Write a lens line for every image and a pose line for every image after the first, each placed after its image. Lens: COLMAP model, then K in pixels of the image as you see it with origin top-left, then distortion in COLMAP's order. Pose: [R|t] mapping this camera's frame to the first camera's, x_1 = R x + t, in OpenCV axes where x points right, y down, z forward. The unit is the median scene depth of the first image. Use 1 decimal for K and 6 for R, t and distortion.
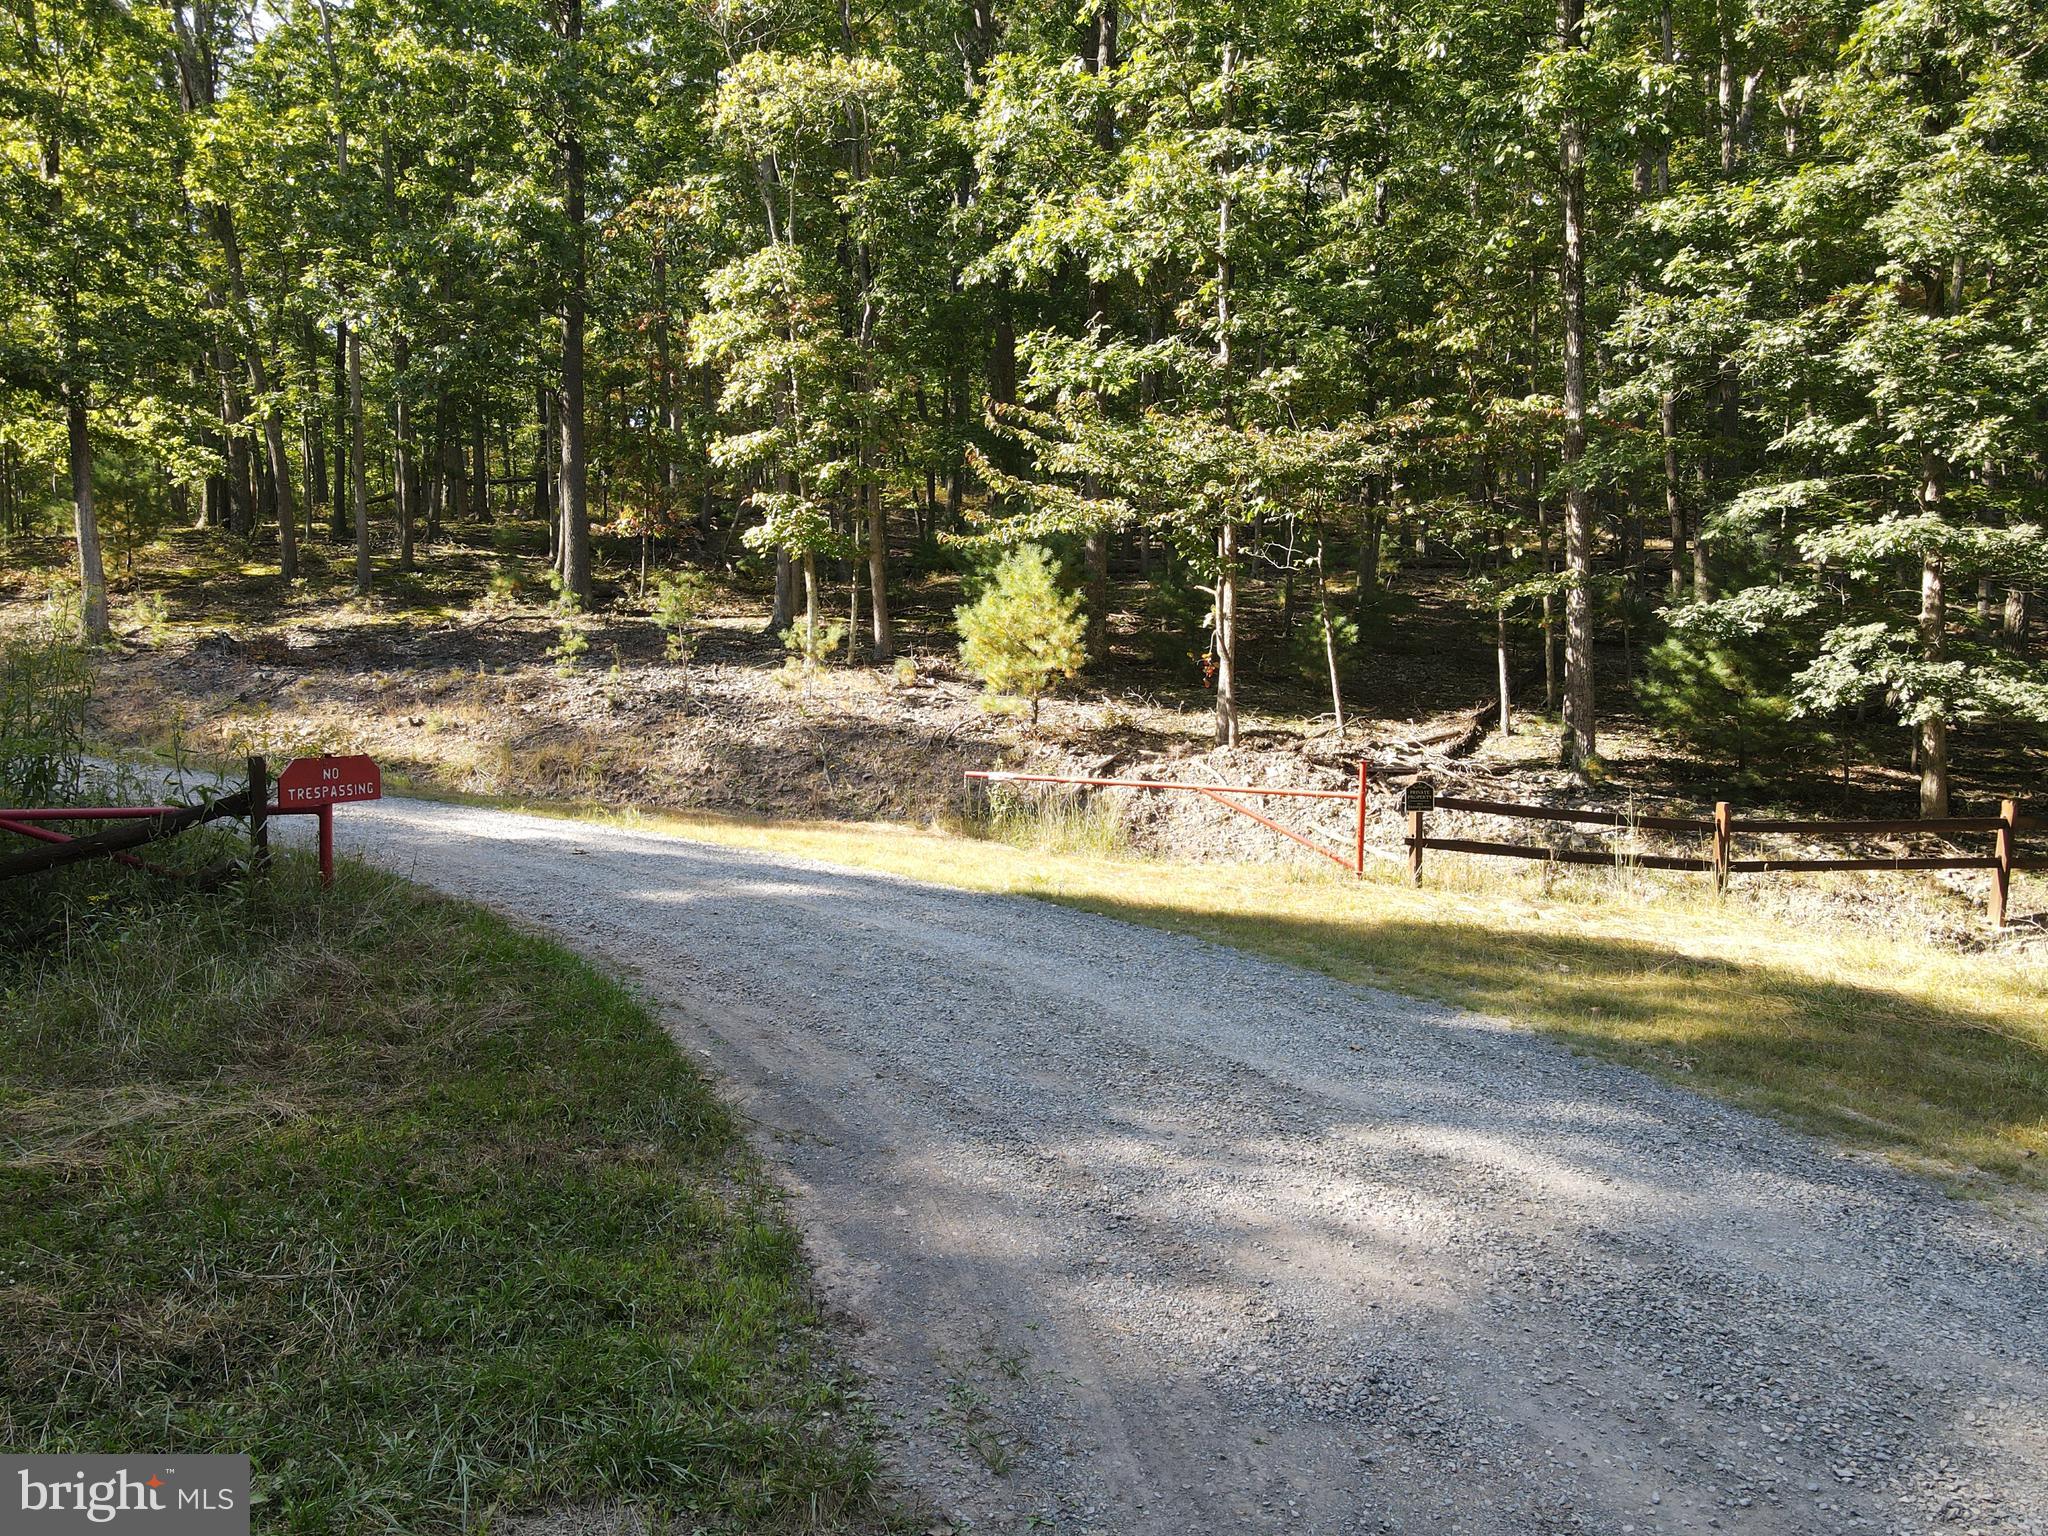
lens RADIAL K [[1510.1, 0, 1022.1], [0, 1510.1, 763.8], [0, 0, 1]] dist [0.013823, 0.000942]
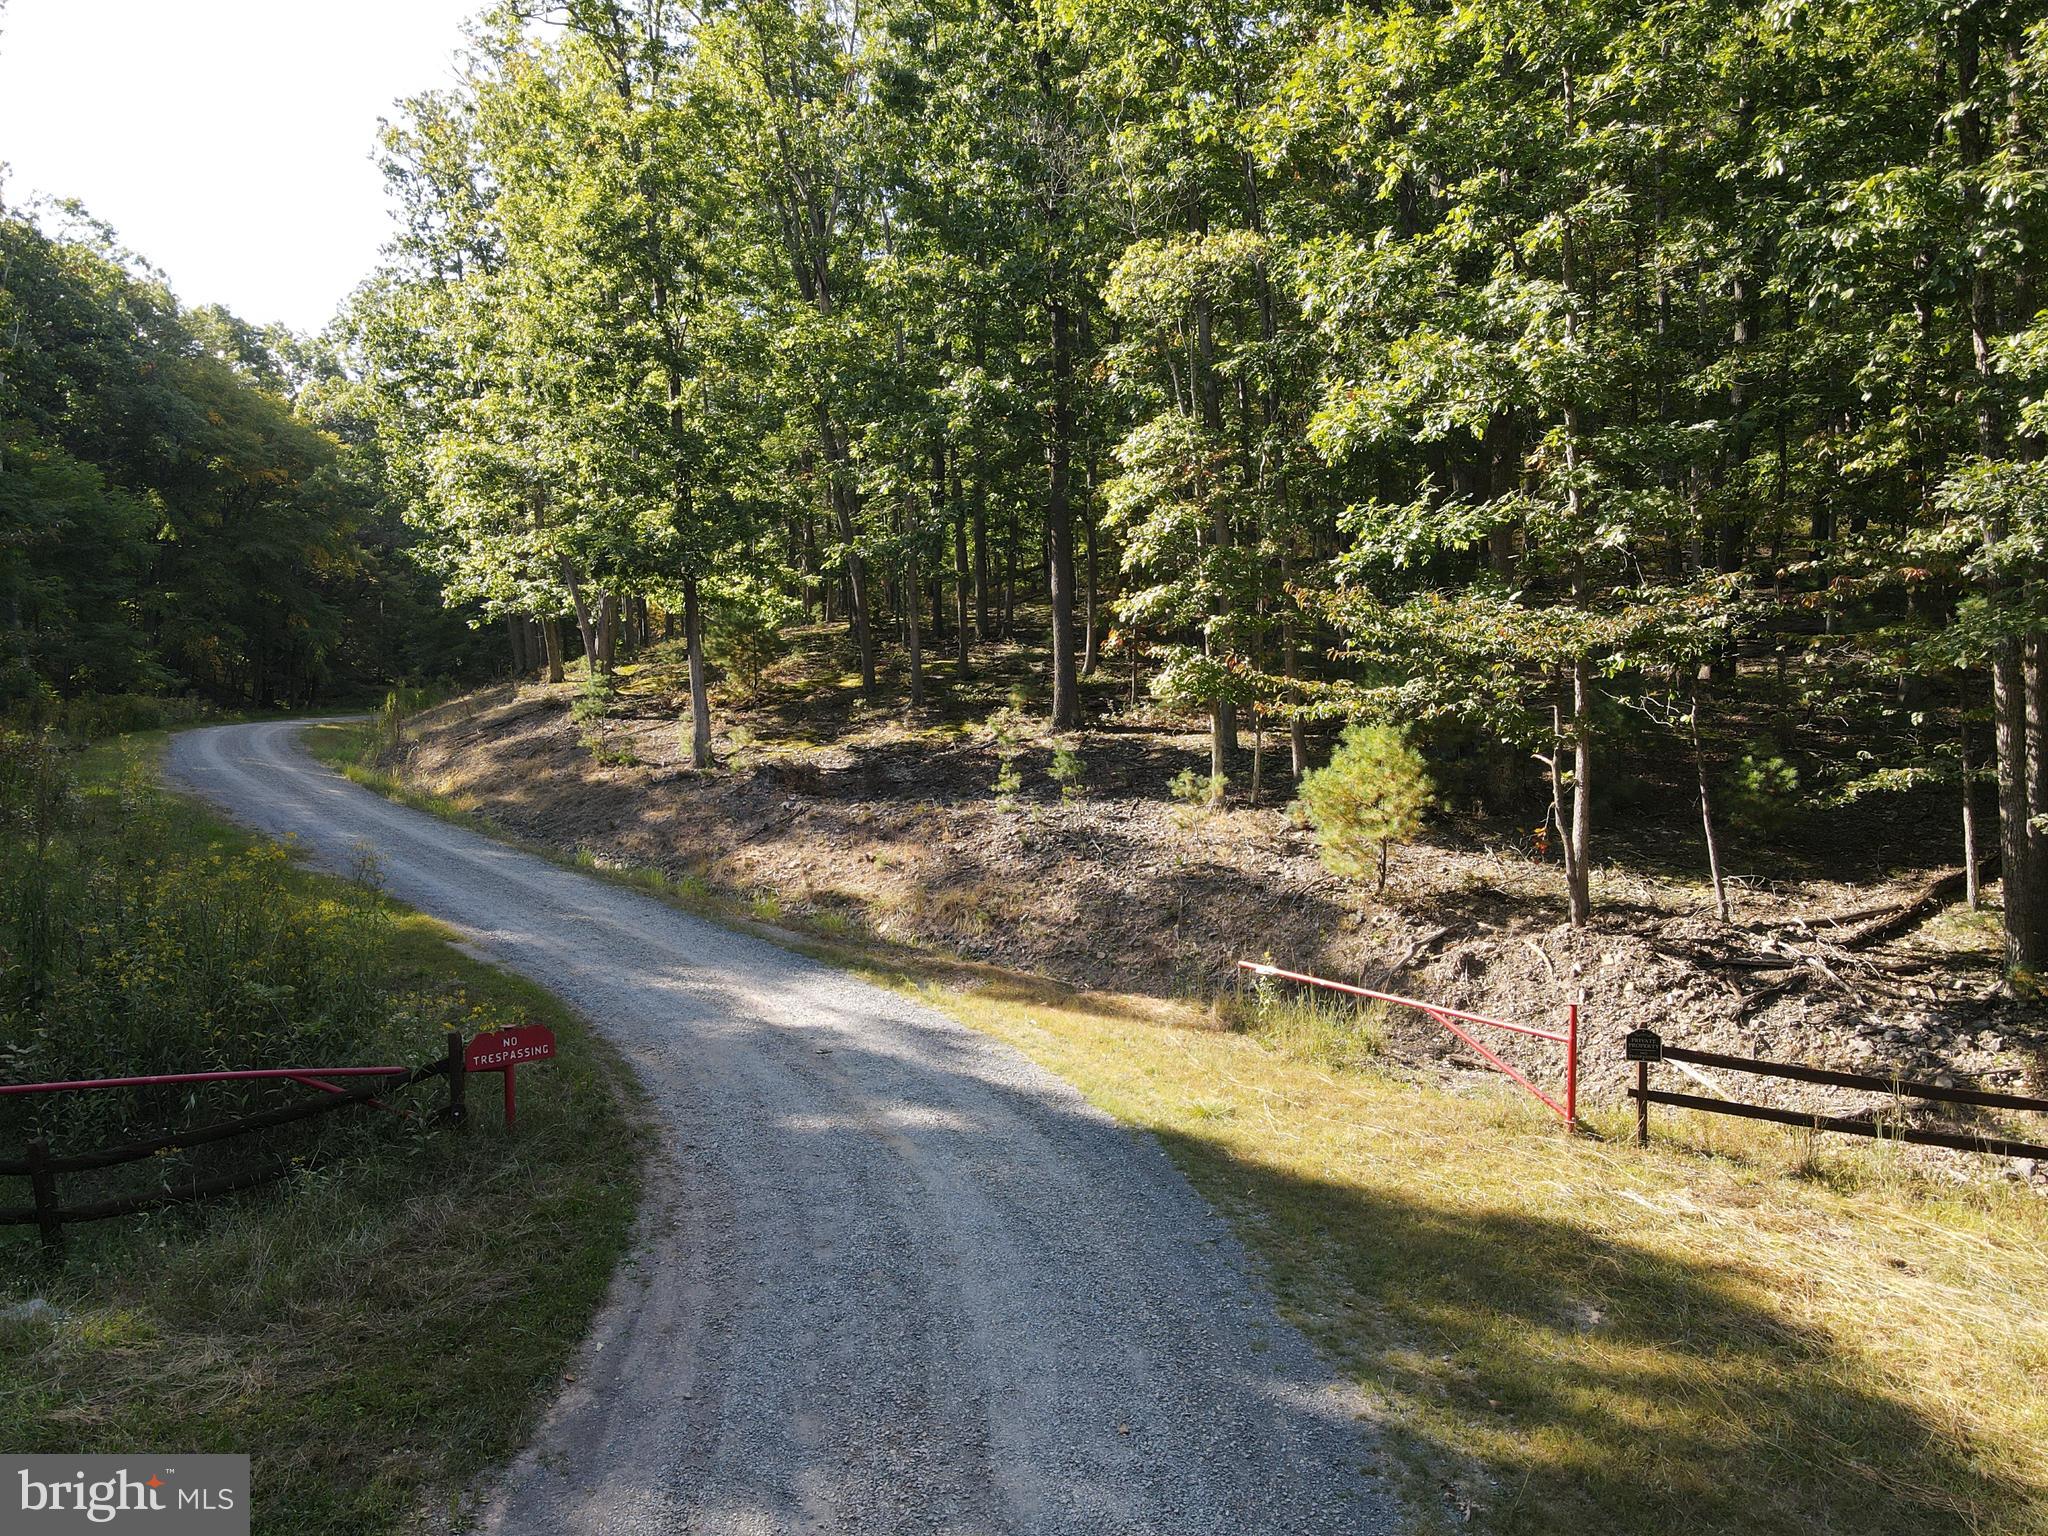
lens RADIAL K [[1510.1, 0, 1016.3], [0, 1510.1, 769.3], [0, 0, 1]] dist [0.013823, 0.000942]
pose [[0.893703, 0.000300, -0.448659, 0.246092], [0.000363, 0.999999, 0.001392, -0.107844], [0.448659, -0.001407, 0.893702, 0.007174]]
